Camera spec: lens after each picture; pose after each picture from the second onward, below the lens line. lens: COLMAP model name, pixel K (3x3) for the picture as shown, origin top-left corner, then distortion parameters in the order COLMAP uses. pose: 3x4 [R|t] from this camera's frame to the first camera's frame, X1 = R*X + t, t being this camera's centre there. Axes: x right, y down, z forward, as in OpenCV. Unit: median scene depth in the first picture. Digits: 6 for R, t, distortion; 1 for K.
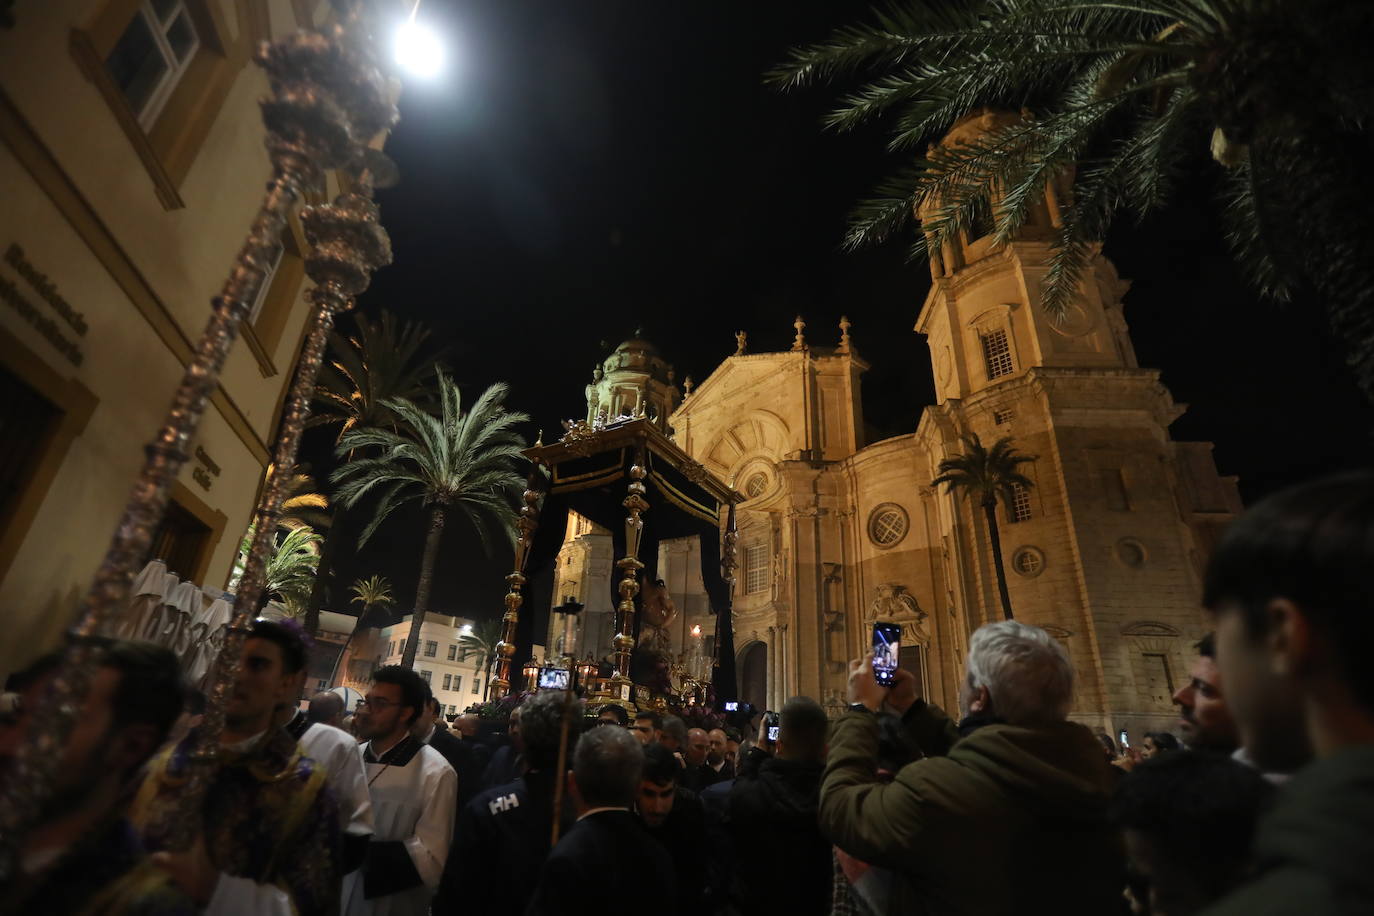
lens RADIAL K [[665.9, 0, 687.0], [0, 665.9, 458.0], [0, 0, 1]] dist [-0.088239, 0.055784]
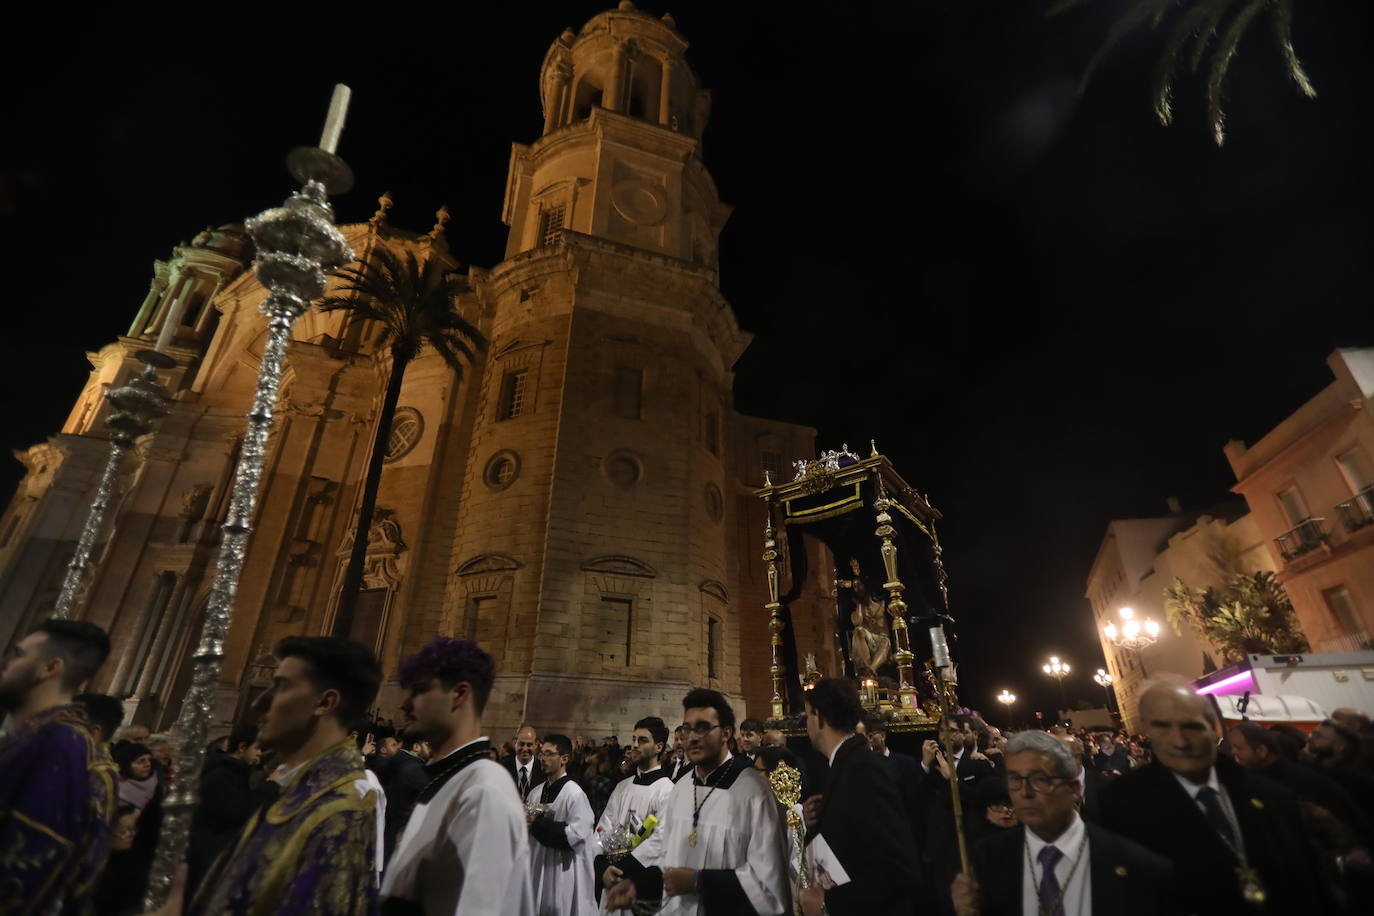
lens RADIAL K [[622.2, 0, 687.0], [0, 622.2, 458.0], [0, 0, 1]] dist [-0.074844, 0.030371]
pose [[0.917595, 0.142000, 0.371290, 0.388953], [-0.136998, 0.989765, -0.039962, 0.123675], [-0.373164, -0.014197, 0.927657, 0.239328]]
